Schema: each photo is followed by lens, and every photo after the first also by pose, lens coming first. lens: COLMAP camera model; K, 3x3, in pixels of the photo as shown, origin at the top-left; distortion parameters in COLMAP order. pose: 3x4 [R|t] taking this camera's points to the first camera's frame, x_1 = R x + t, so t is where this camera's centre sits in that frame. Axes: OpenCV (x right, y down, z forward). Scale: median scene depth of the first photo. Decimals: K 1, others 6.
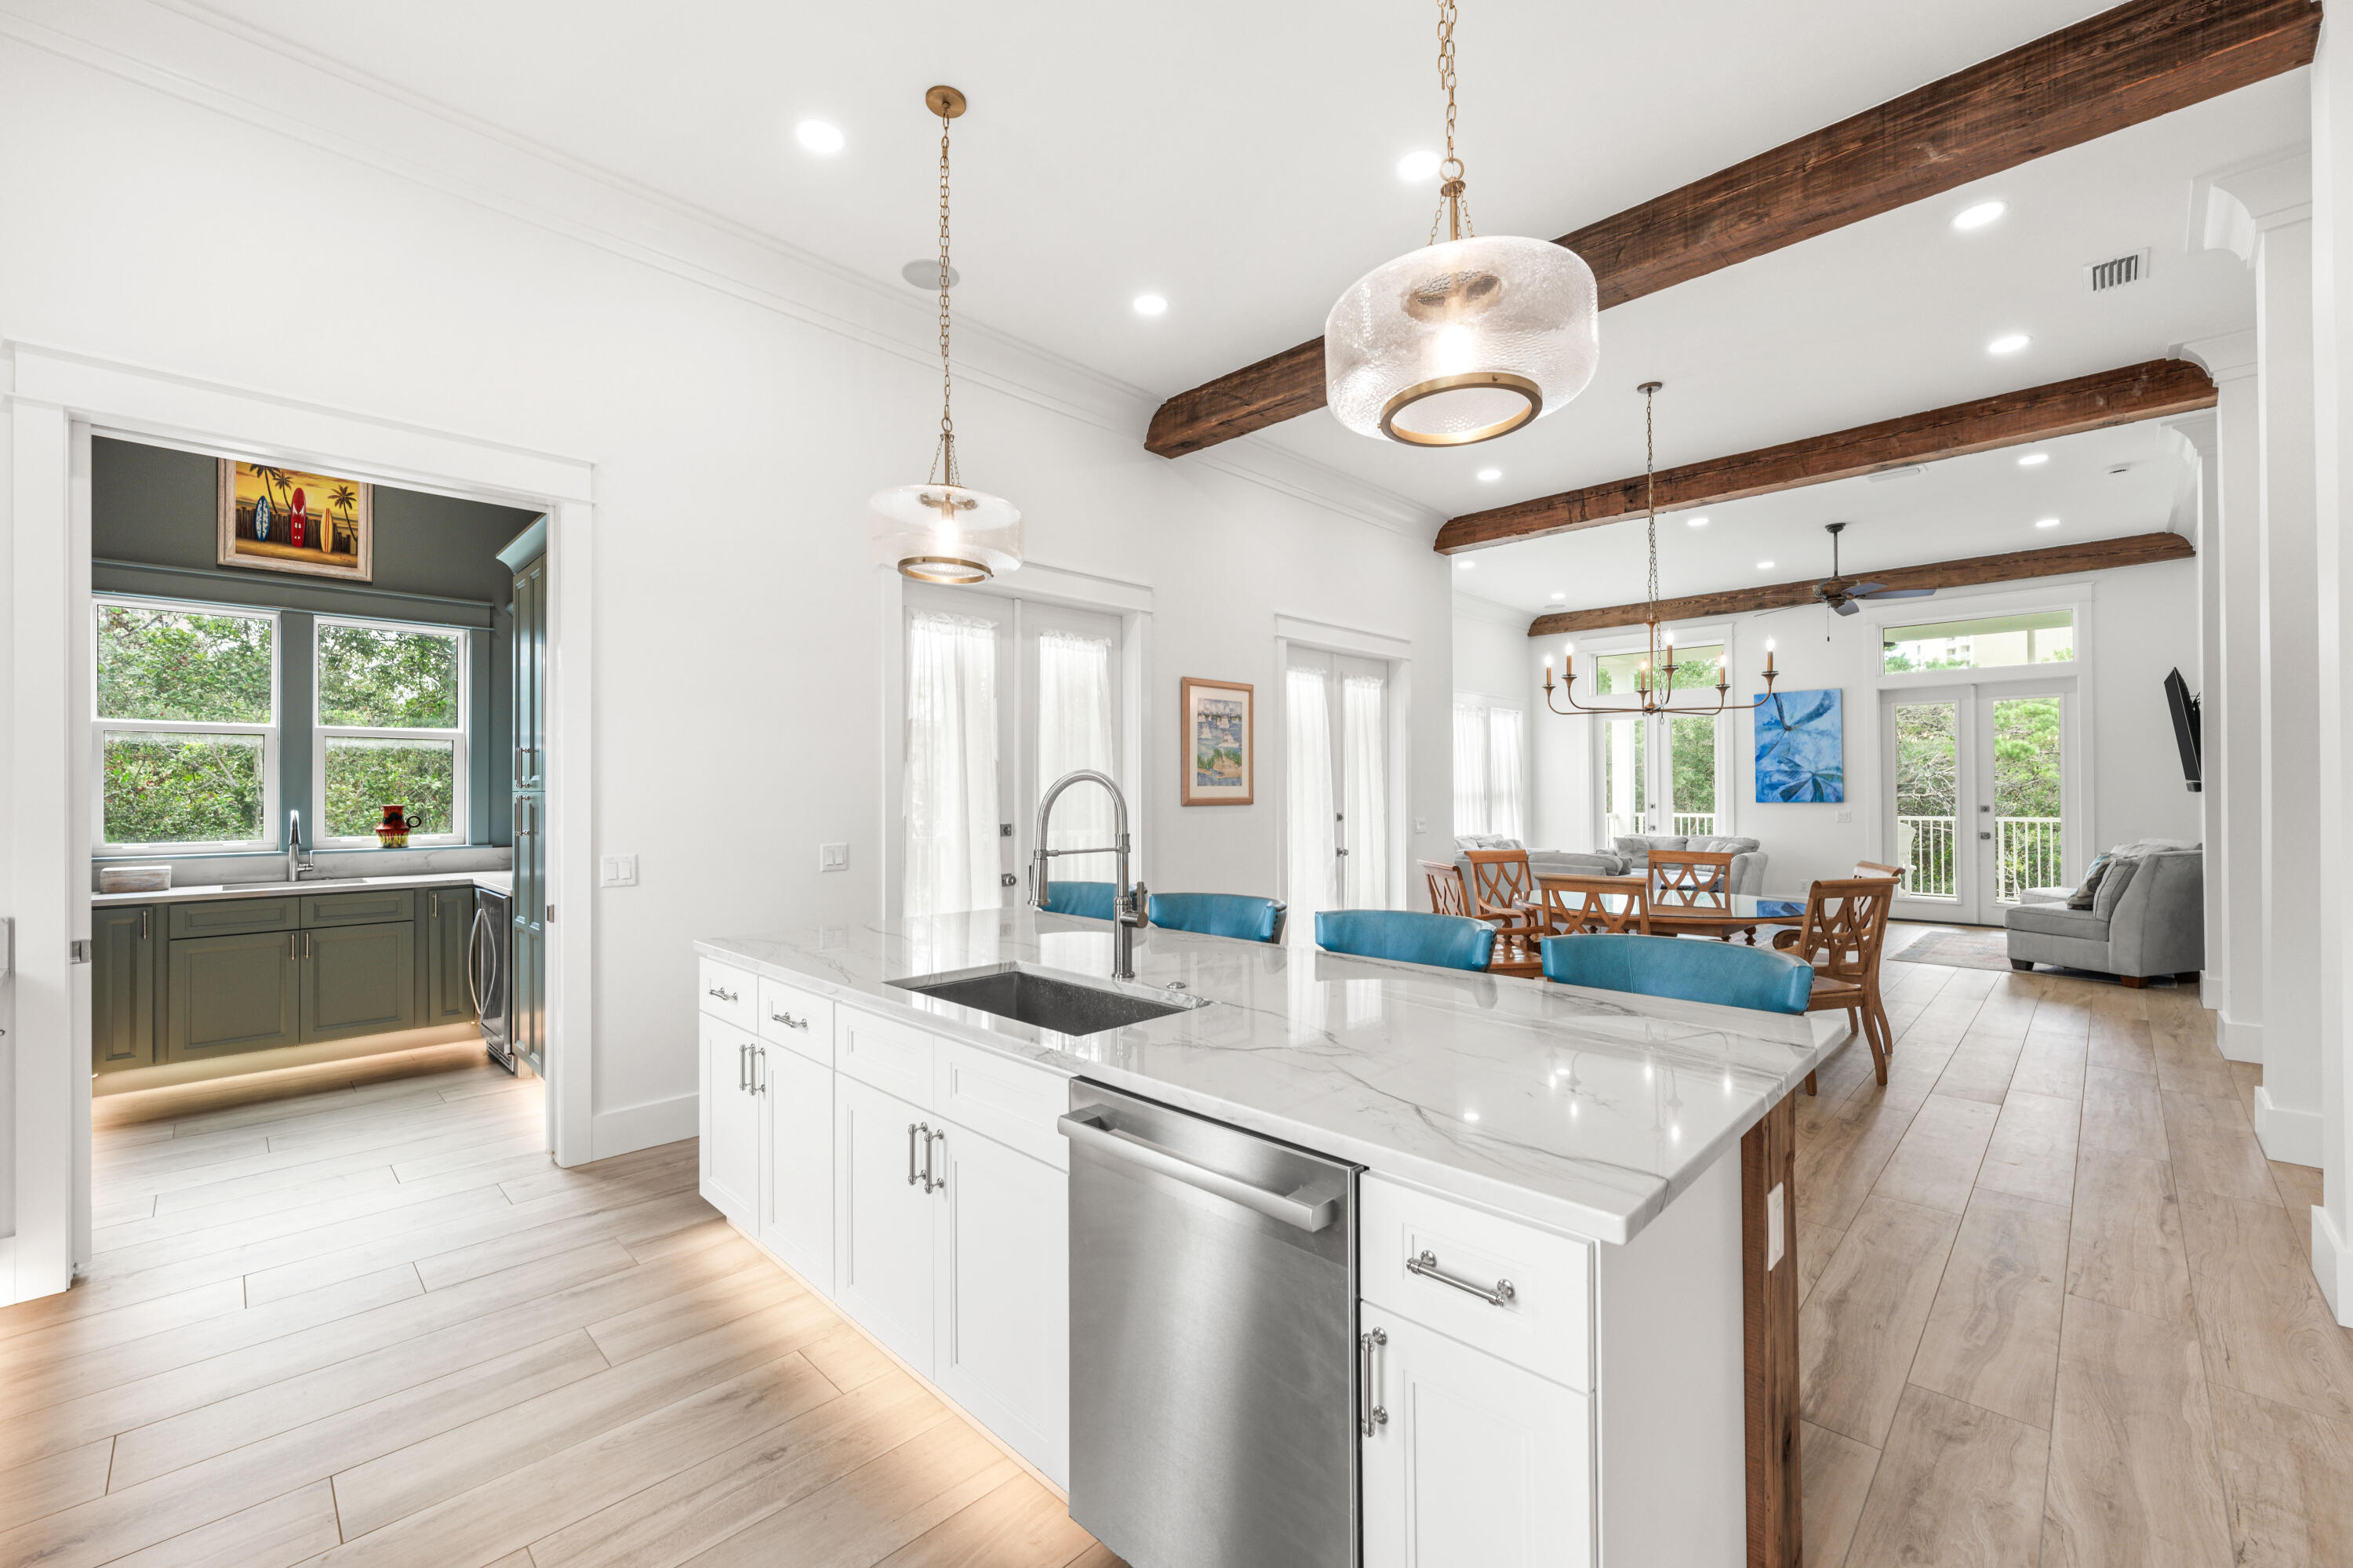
lens RADIAL K [[953.1, 0, 1176.5], [0, 953.1, 784.0], [0, 0, 1]] dist [-0.002041, -0.000369]
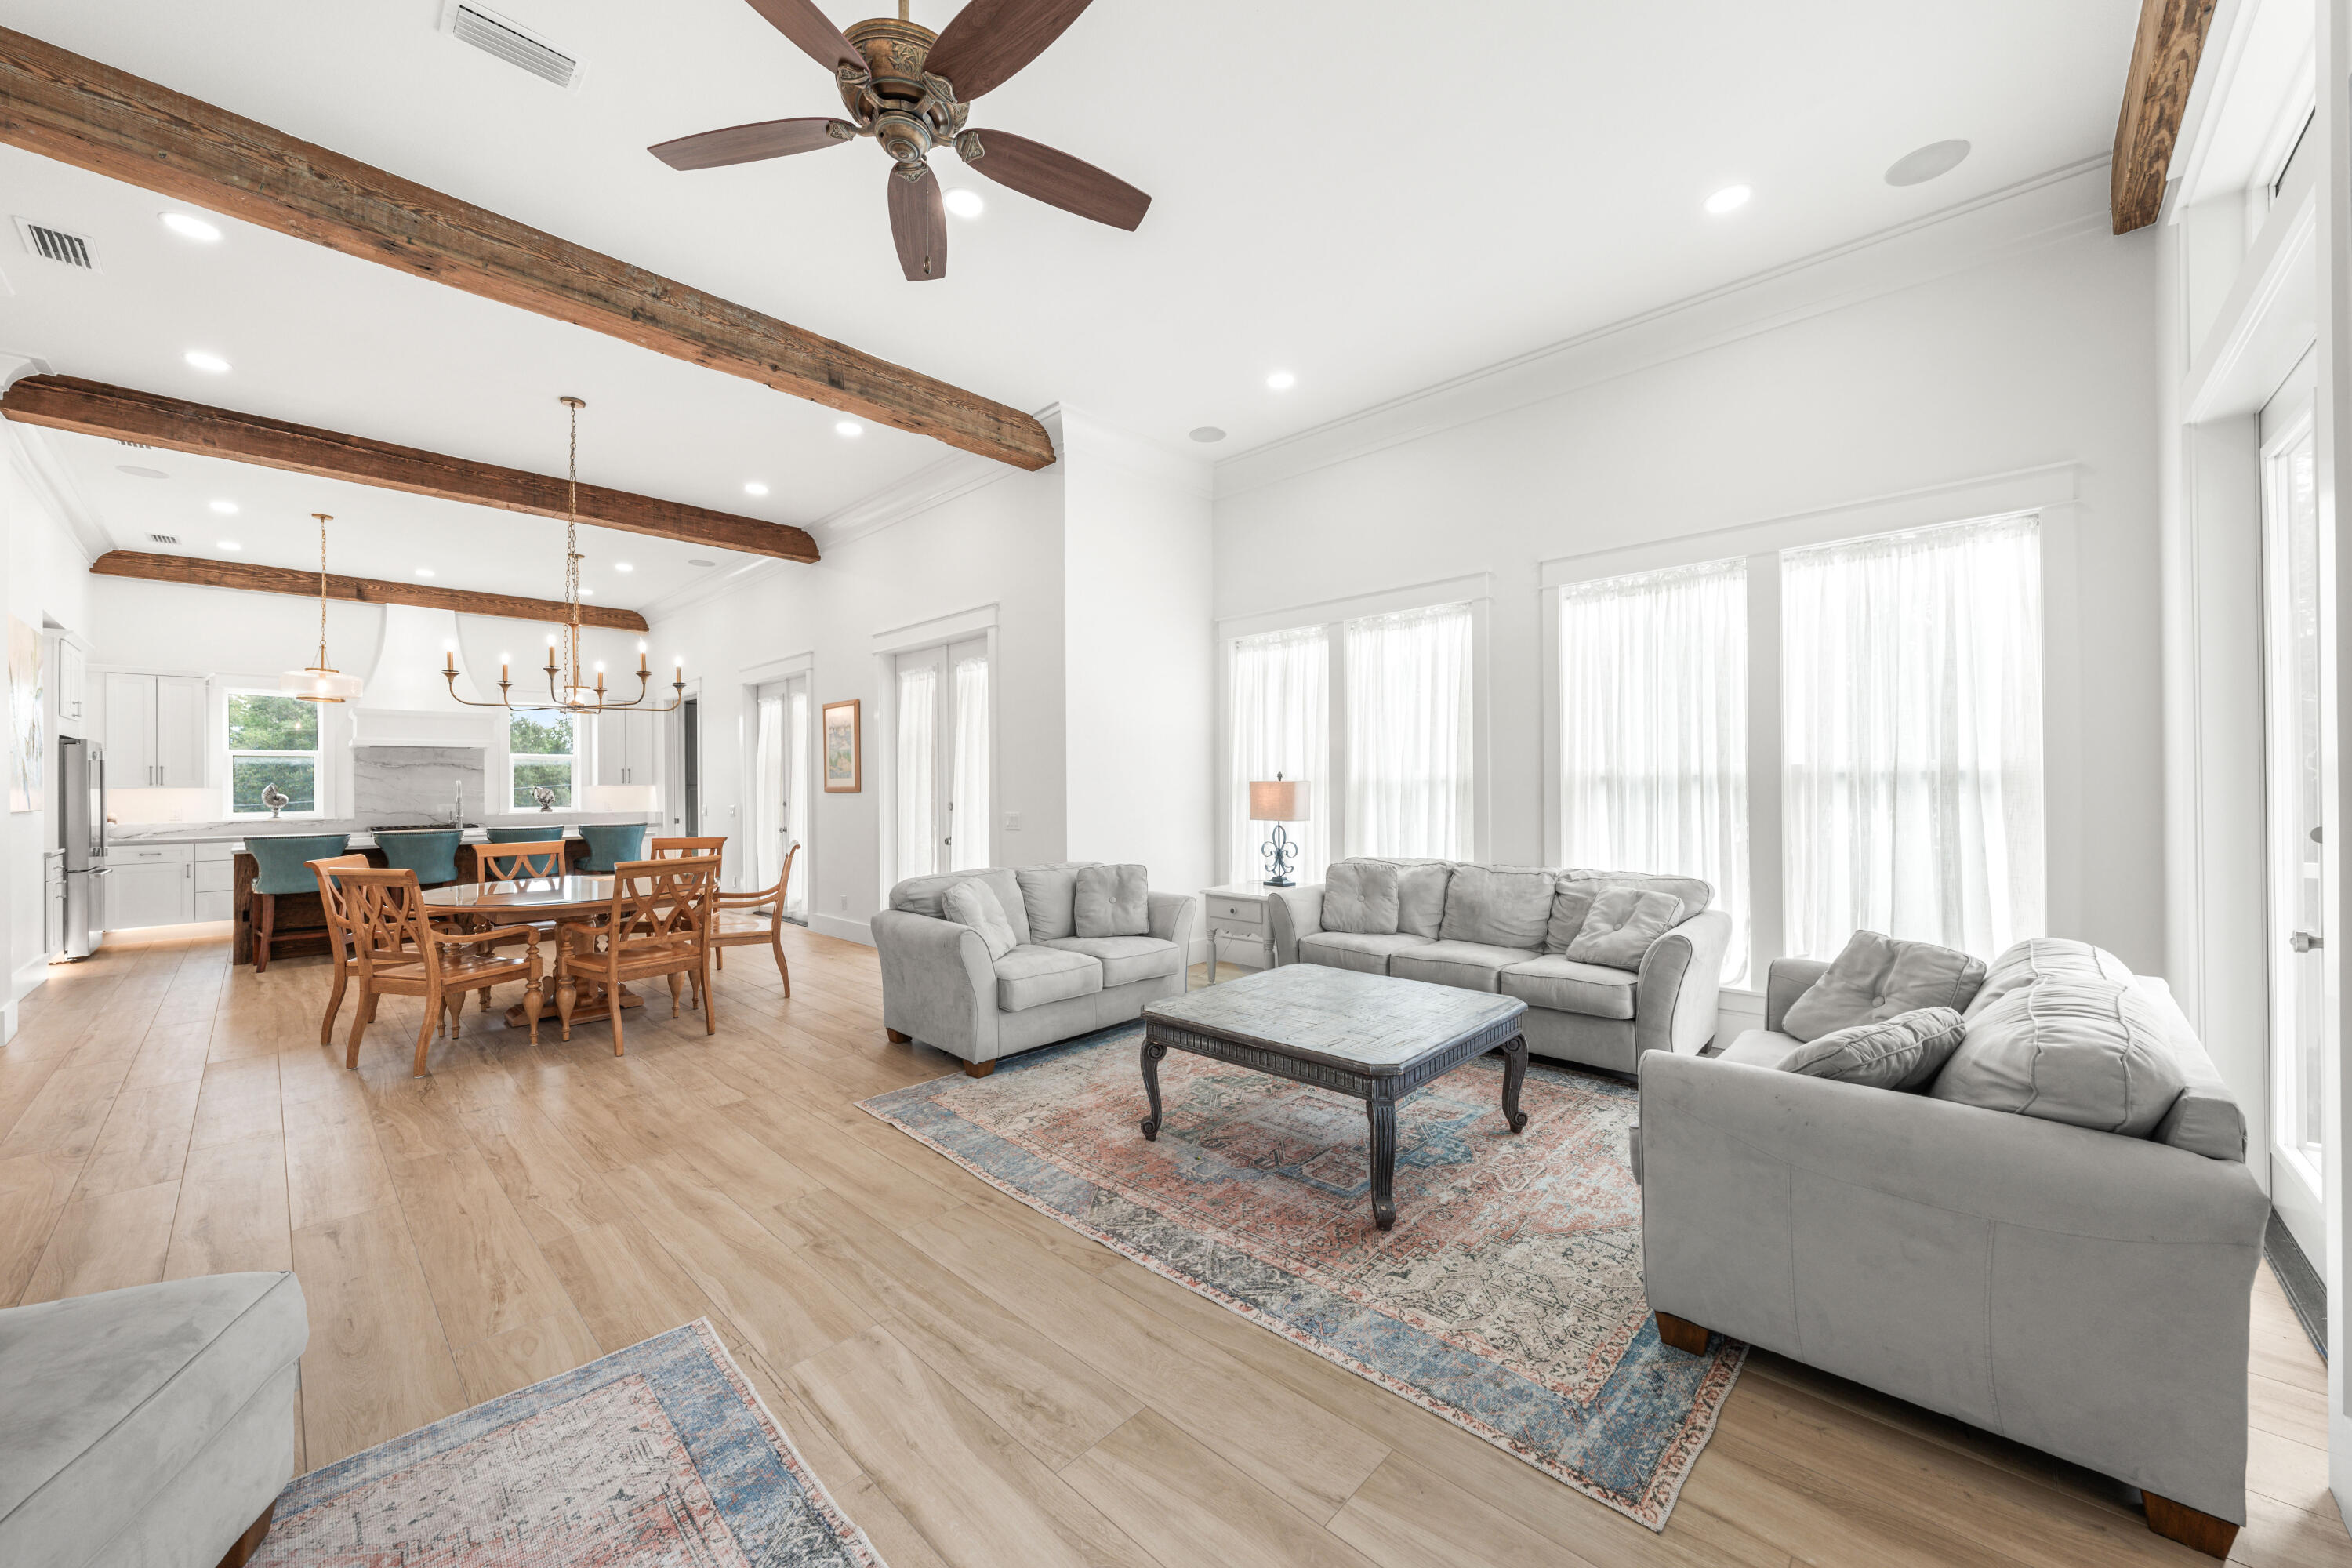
lens RADIAL K [[866.9, 0, 1170.2], [0, 866.9, 783.7], [0, 0, 1]] dist [-0.002012, -0.000037]
pose [[0.016304, 0.001451, -0.999866, 1.230783], [0.017404, 0.999847, 0.001735, 0.015058], [0.999716, -0.017430, 0.016276, 1.372333]]
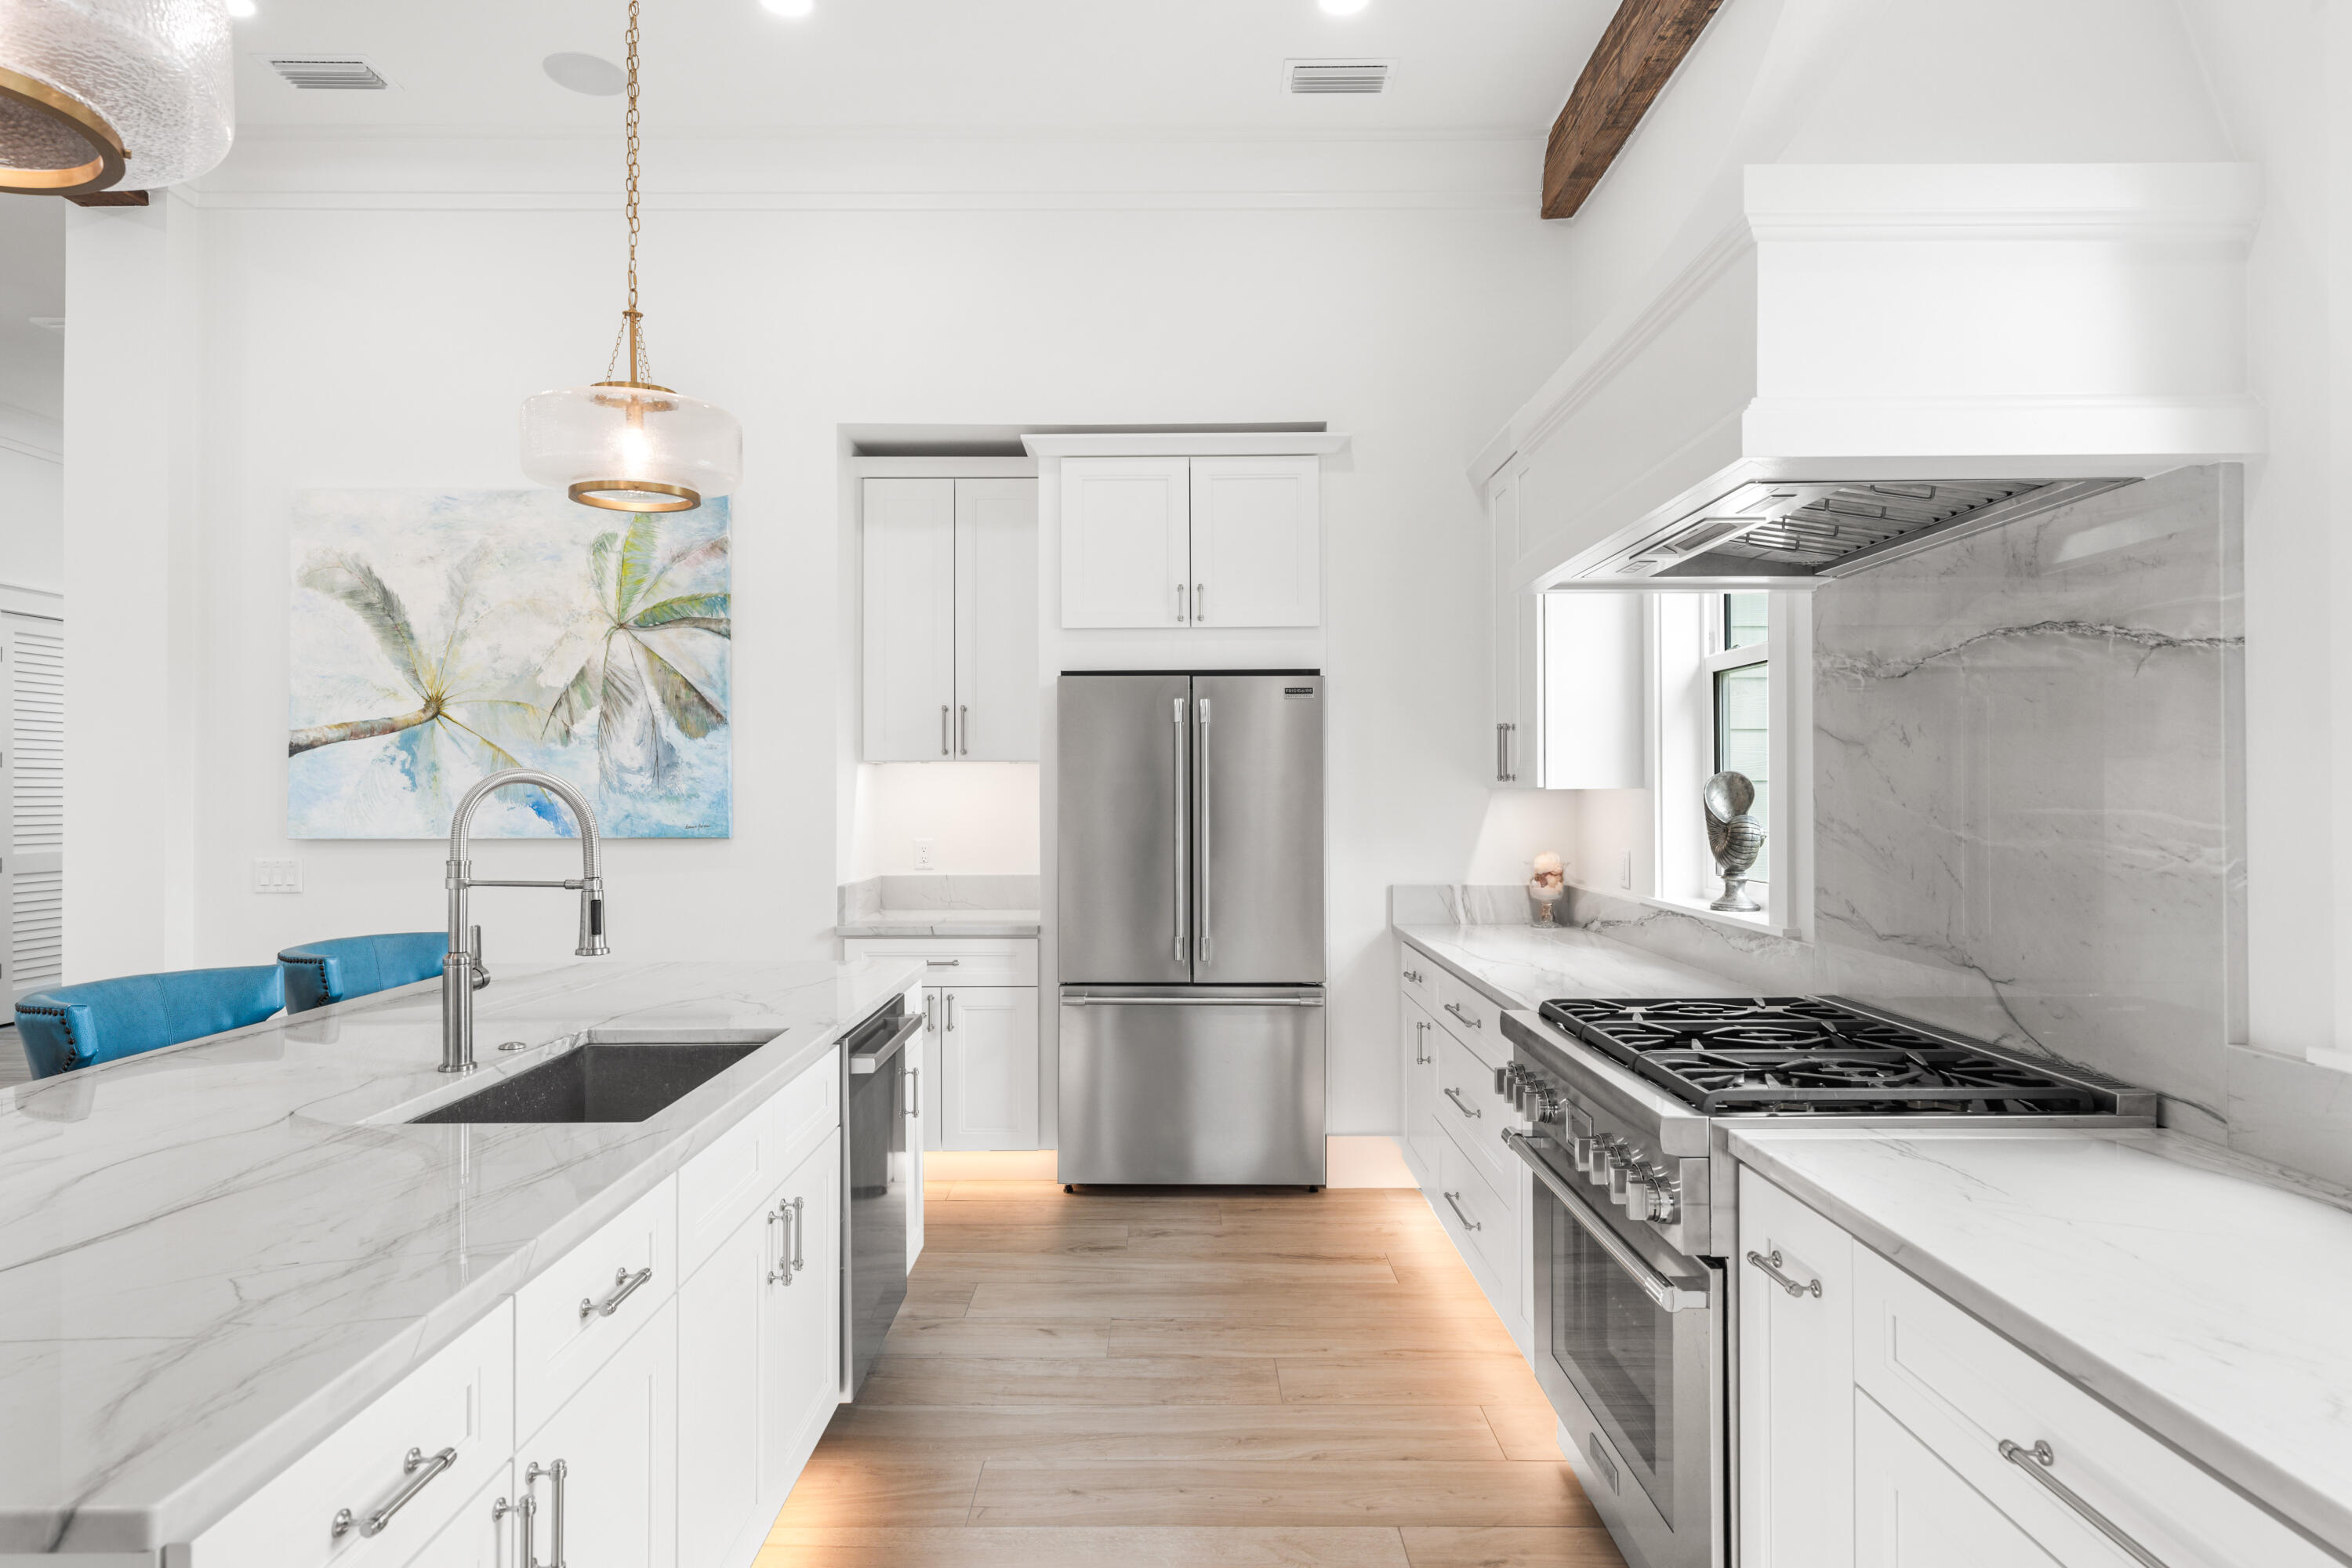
lens RADIAL K [[1337.9, 0, 1194.3], [0, 1337.9, 781.7], [0, 0, 1]] dist [0.000211, 0.022508]
pose [[-0.697442, 0.010344, 0.716567, -0.425207], [0.000730, 0.999906, -0.013724, 0.003275], [-0.716641, -0.009048, -0.697384, 0.490946]]
